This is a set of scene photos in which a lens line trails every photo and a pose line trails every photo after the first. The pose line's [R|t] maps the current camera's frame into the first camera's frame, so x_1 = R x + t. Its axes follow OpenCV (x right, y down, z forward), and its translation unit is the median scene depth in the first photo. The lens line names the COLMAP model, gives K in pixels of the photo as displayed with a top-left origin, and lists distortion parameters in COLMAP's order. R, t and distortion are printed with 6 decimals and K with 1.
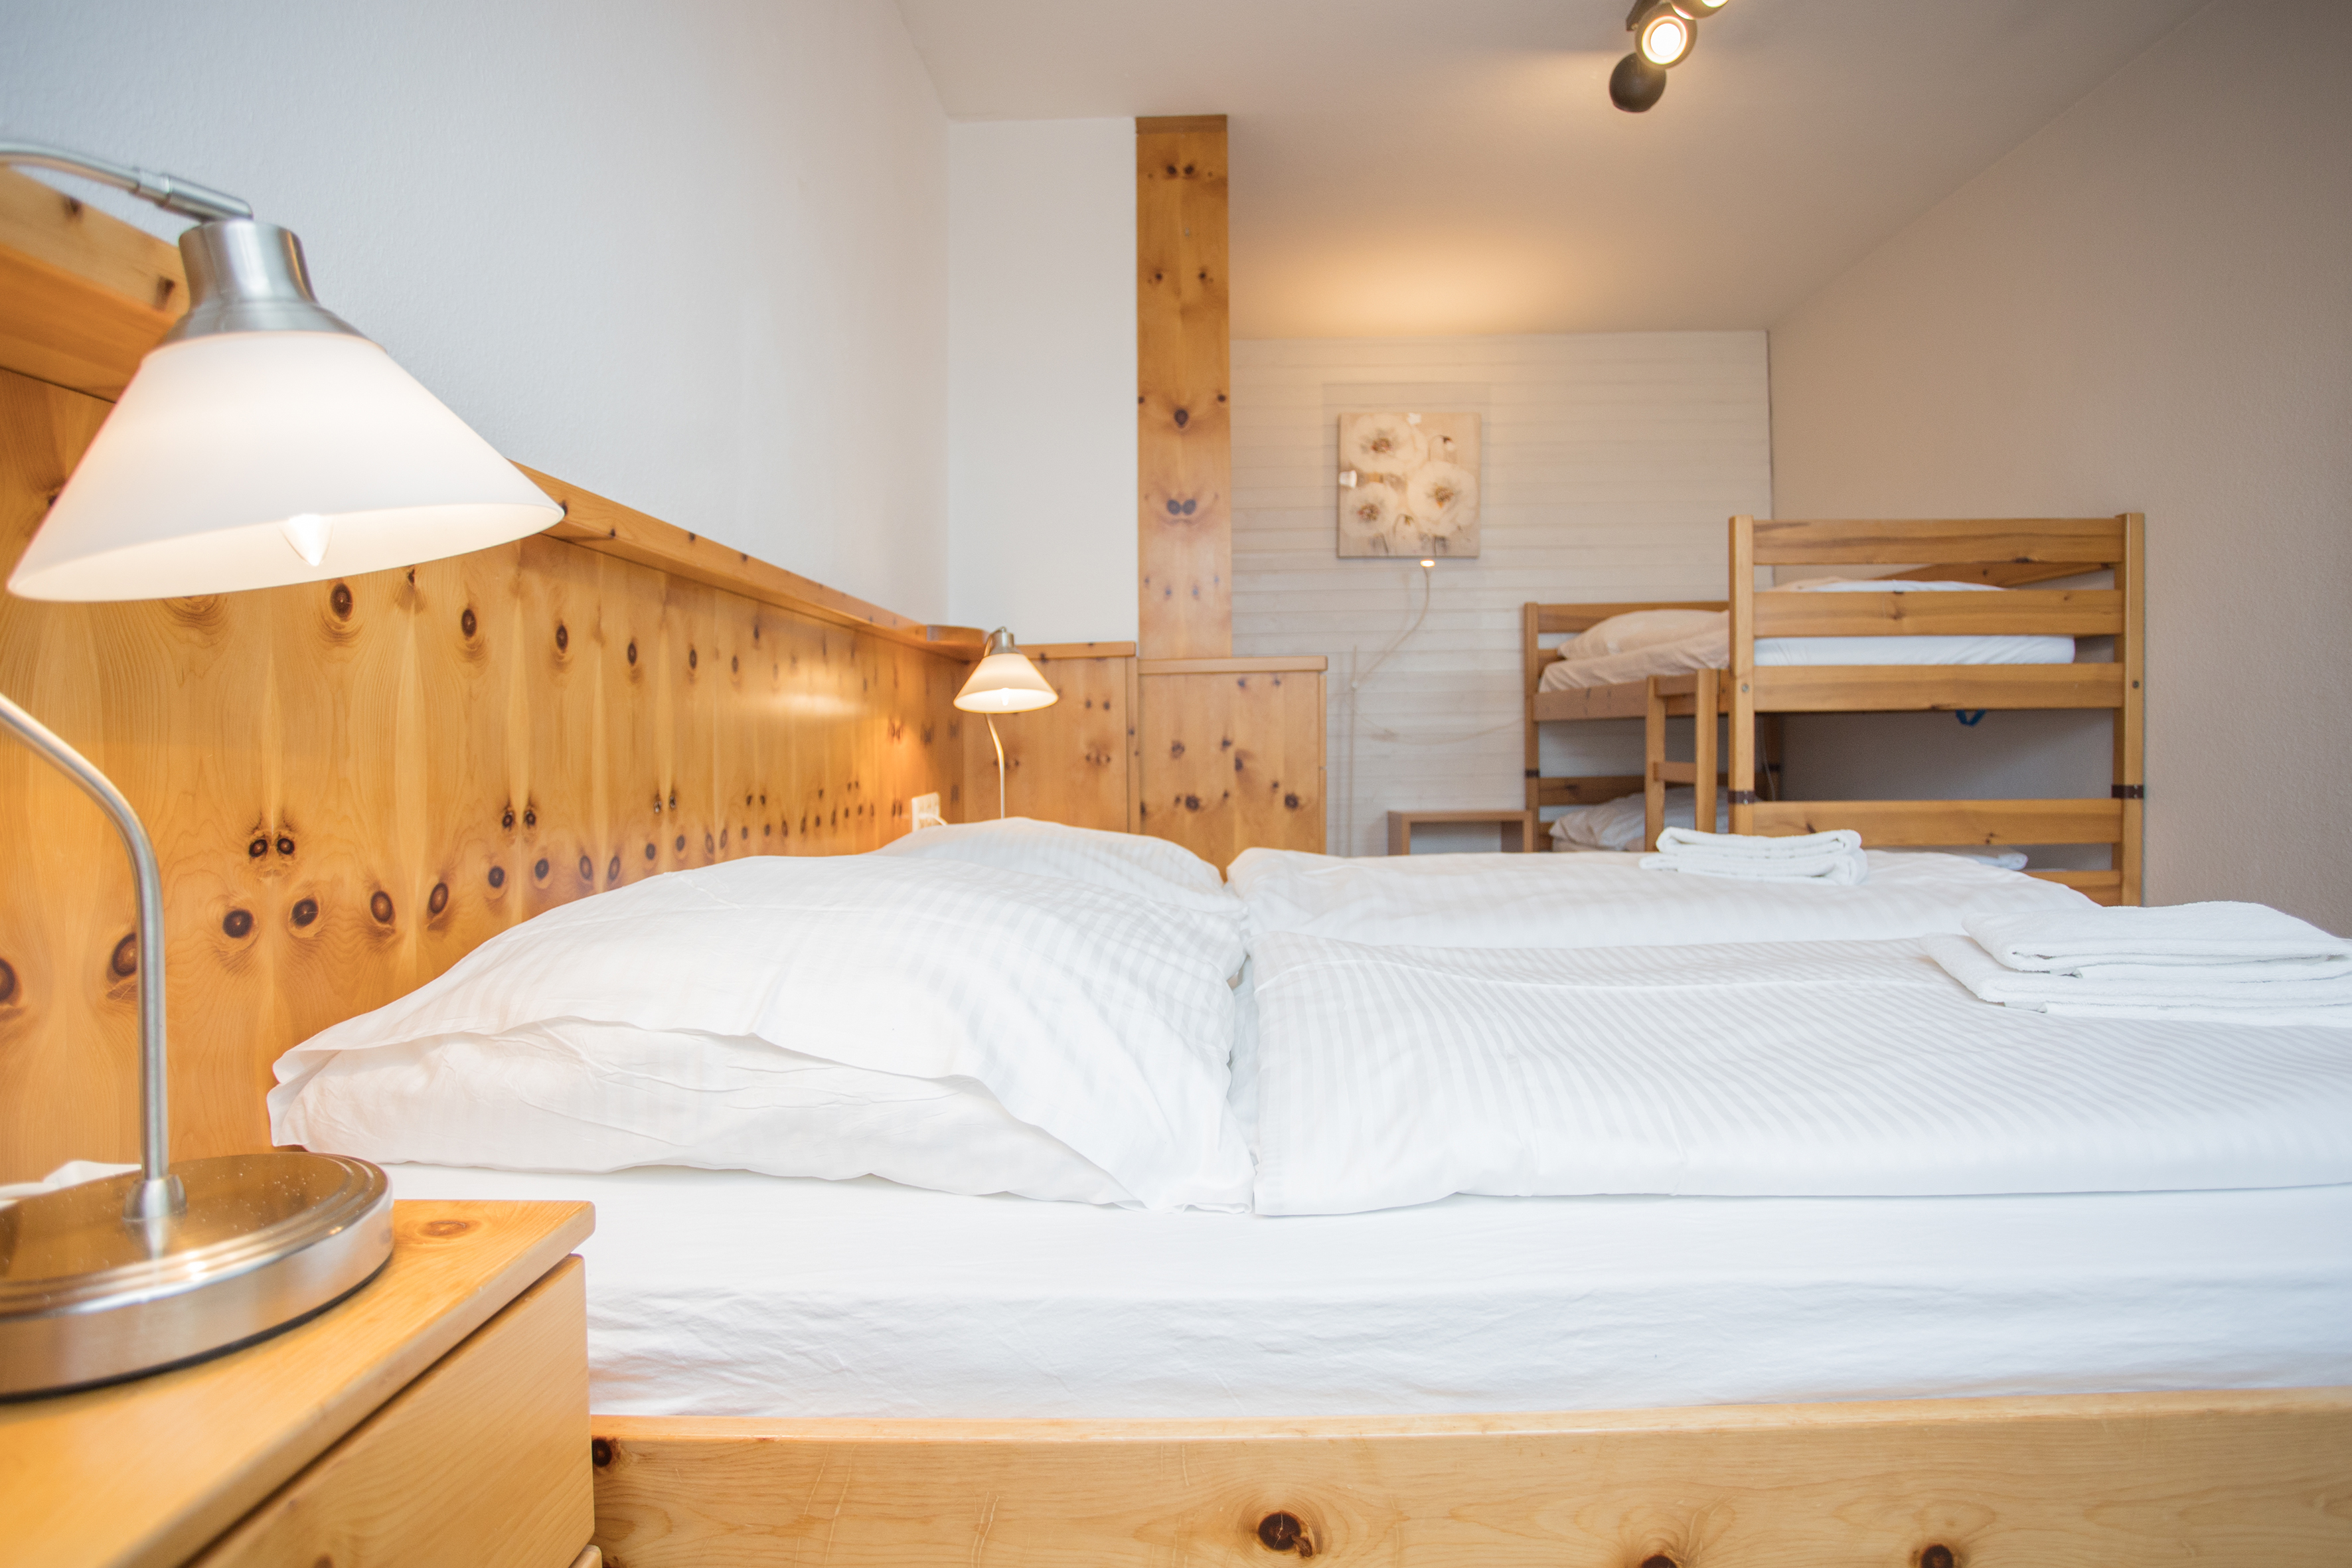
lens RADIAL K [[1269.0, 0, 1182.1], [0, 1269.0, 735.7], [0, 0, 1]] dist [-0.082127, 0.038859]
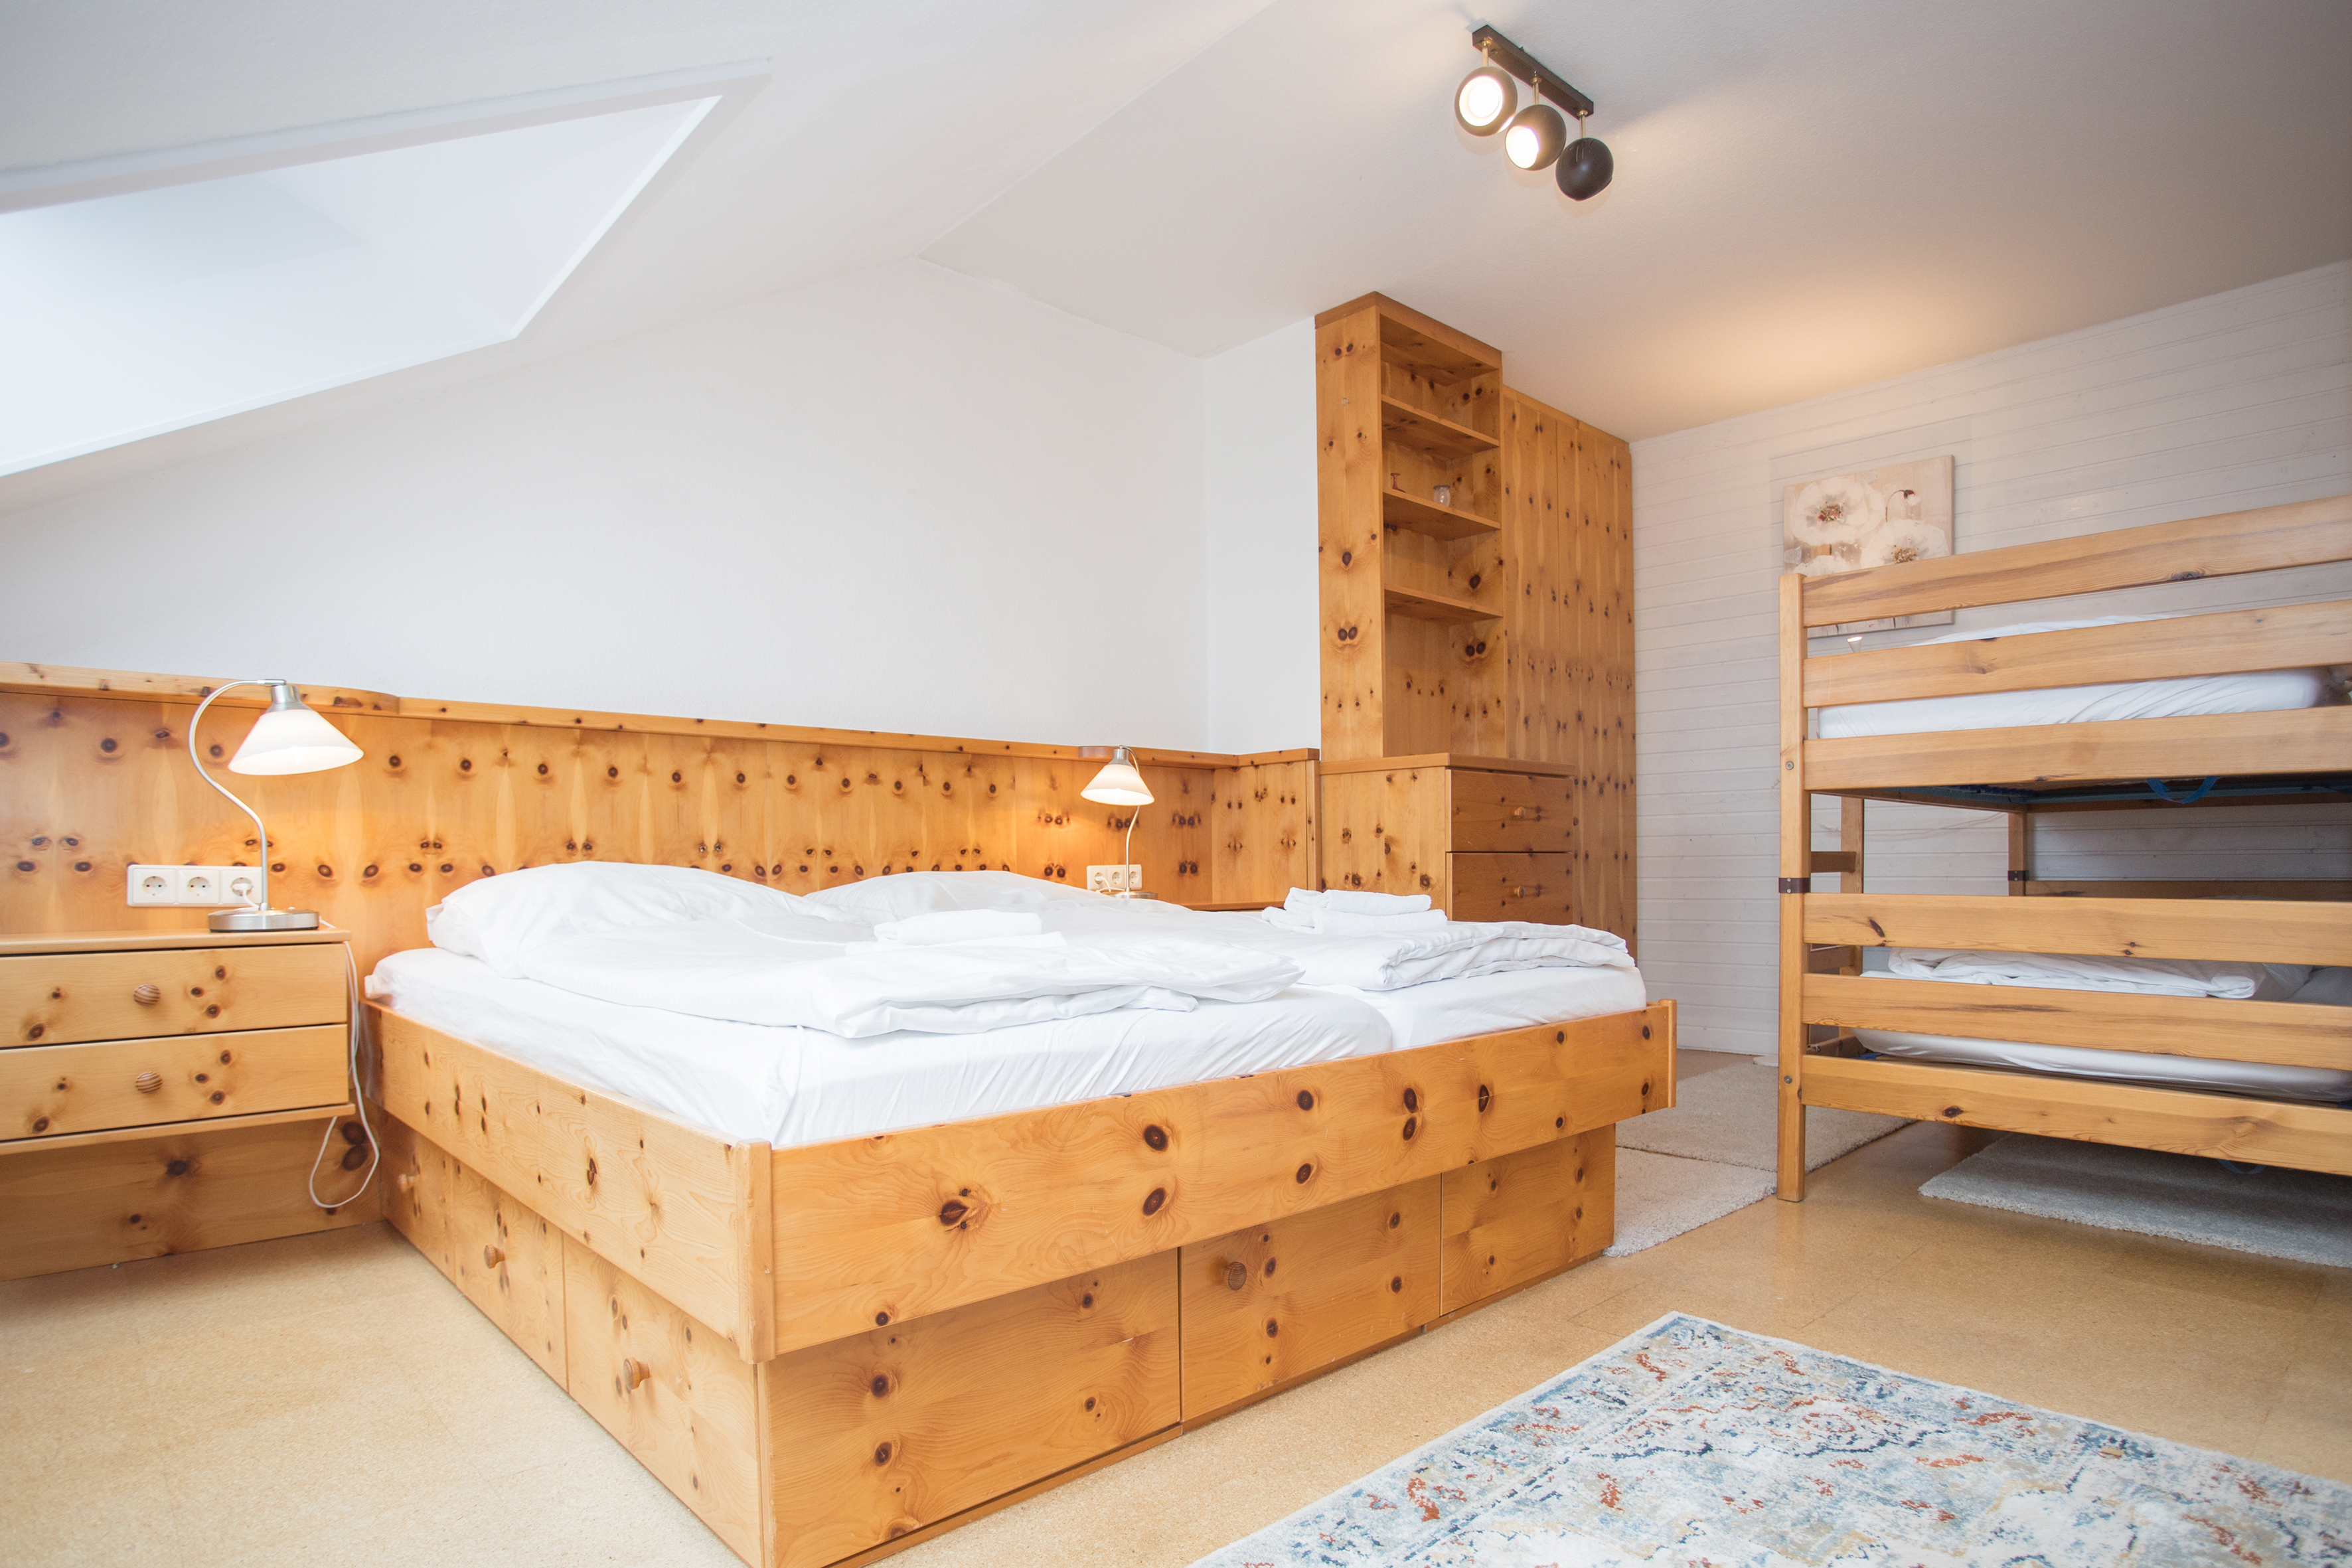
lens RADIAL K [[1297.2, 0, 1190.6], [0, 1297.2, 876.4], [0, 0, 1]] dist [-0.061626, 0.000709]
pose [[0.690416, 0.018378, -0.723179, 0.789452], [-0.004976, 0.999774, 0.020656, 0.024847], [0.723396, -0.010662, 0.690351, 0.043307]]
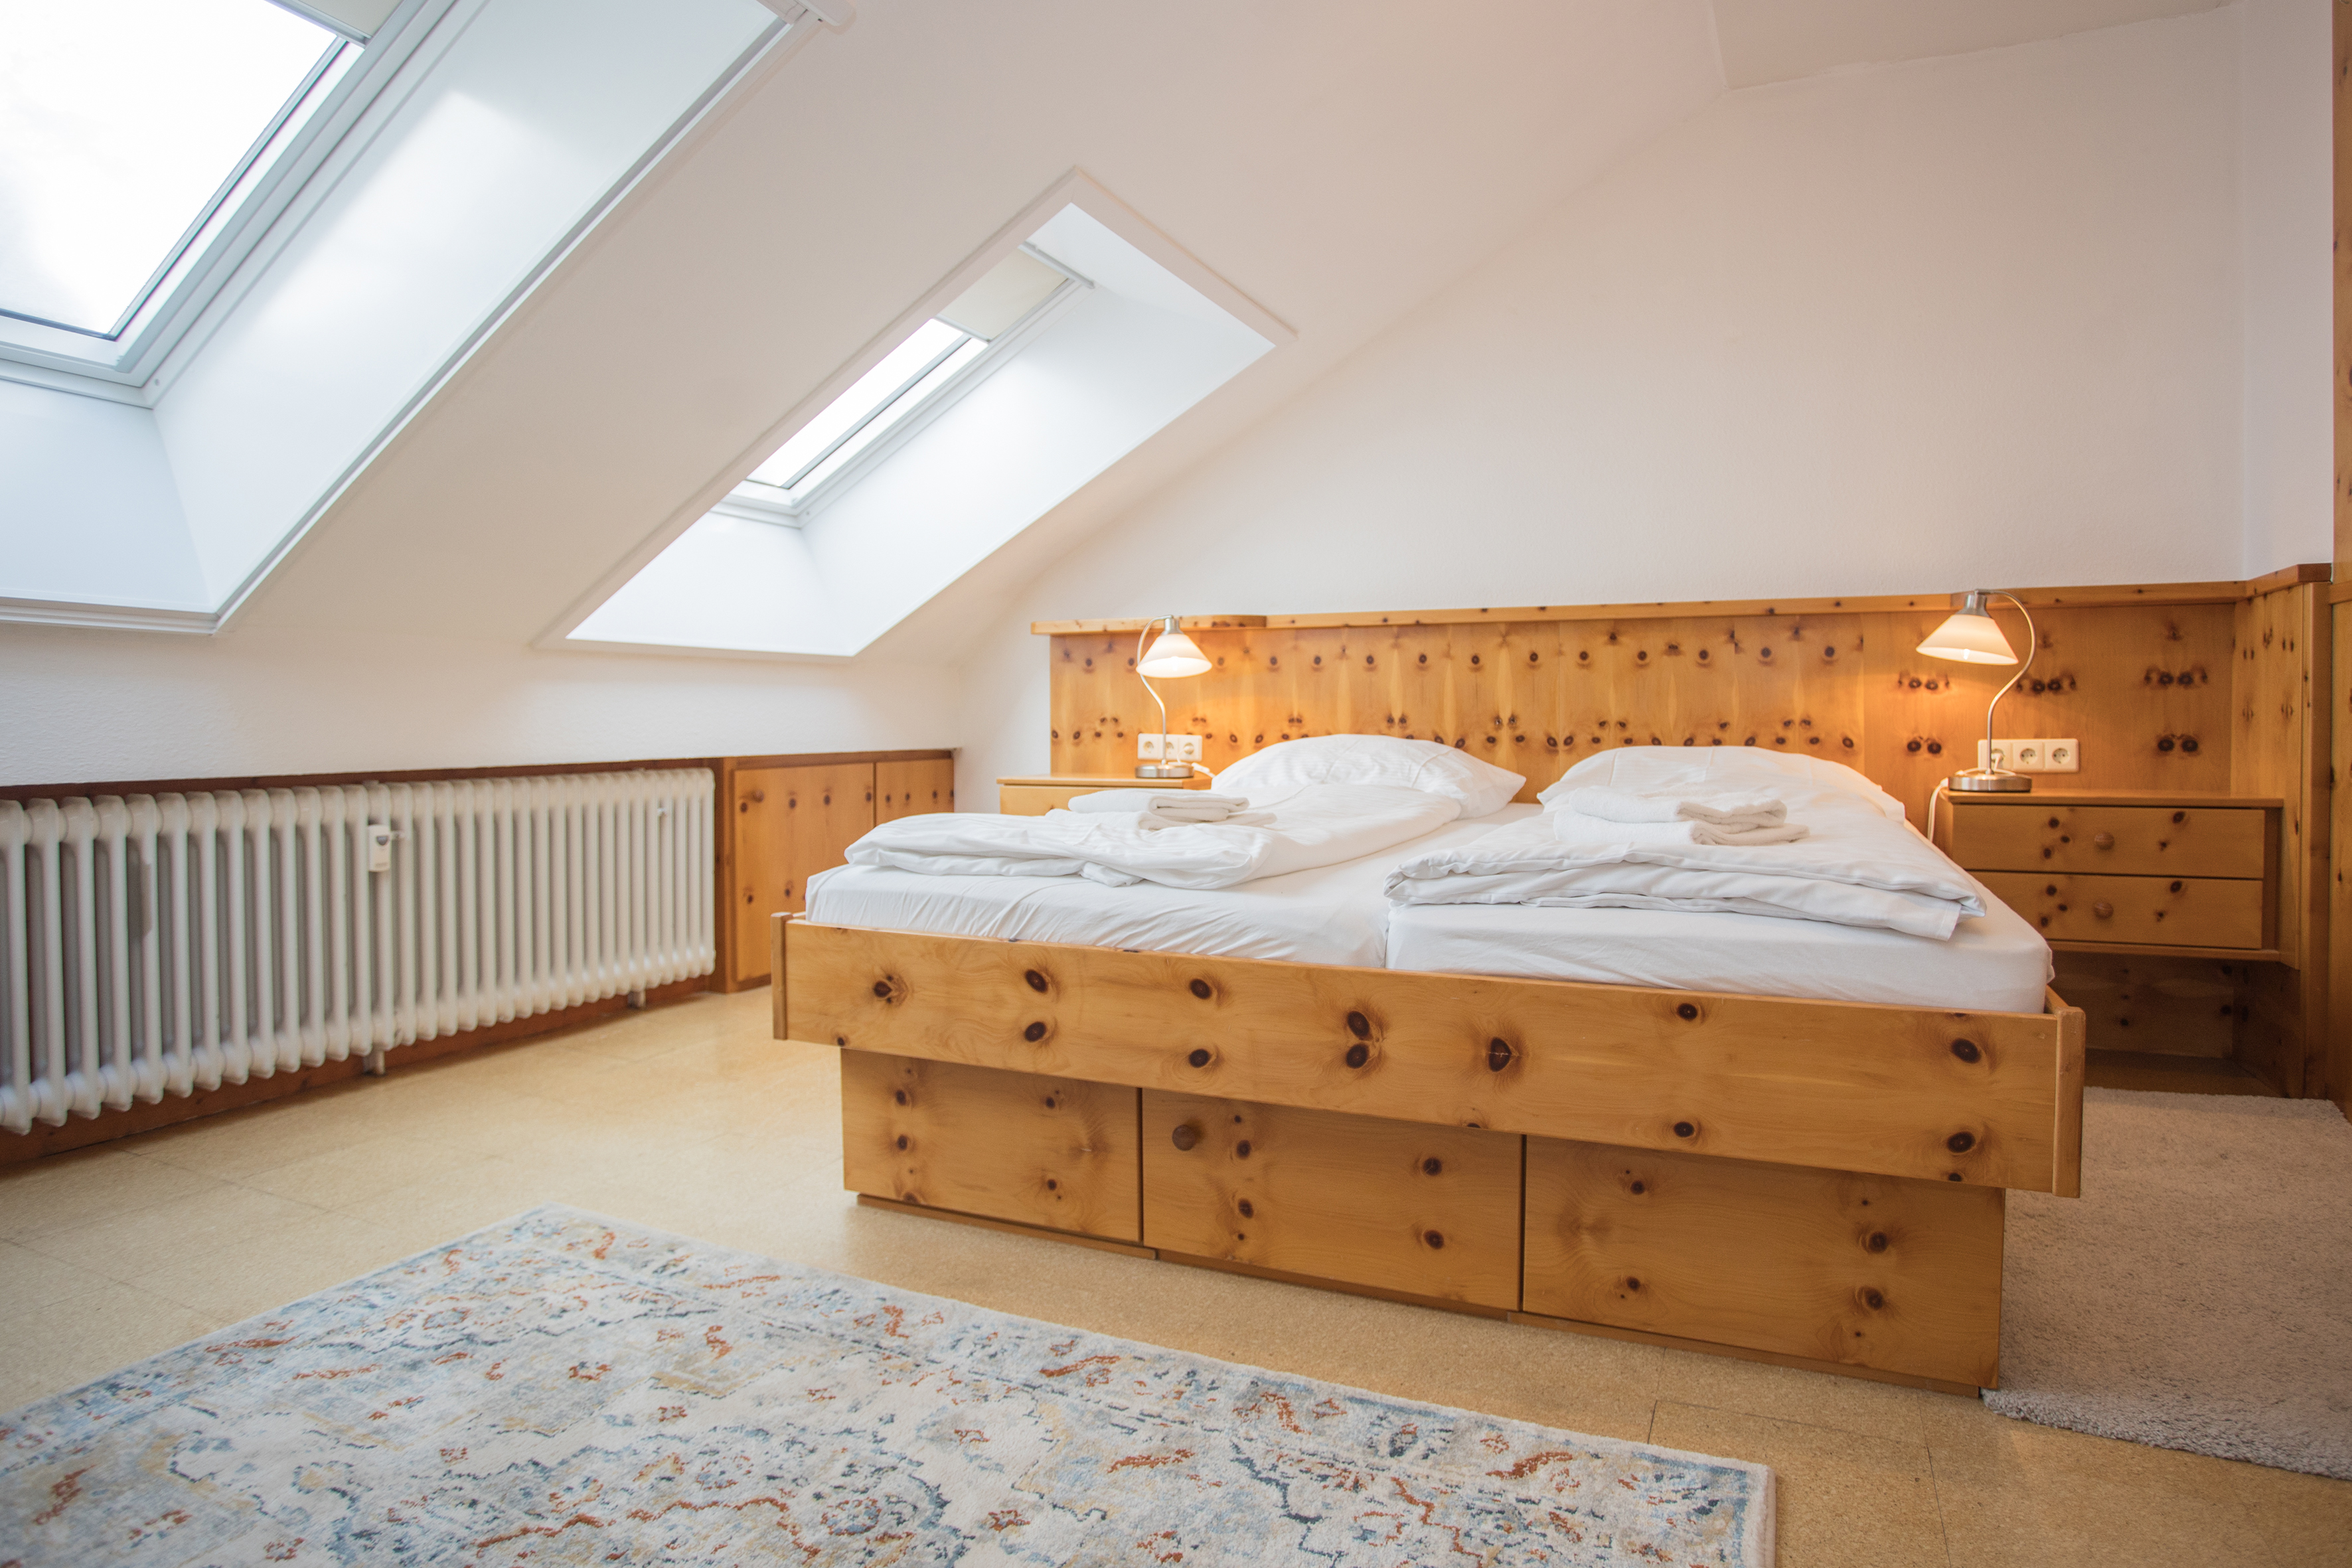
lens RADIAL K [[1269.0, 0, 1182.1], [0, 1269.0, 735.7], [0, 0, 1]] dist [-0.082127, 0.038859]
pose [[-0.403161, 0.029186, -0.914664, 0.932125], [0.011578, 0.999574, 0.026792, 0.005096], [0.915056, 0.000211, -0.403327, 0.649599]]
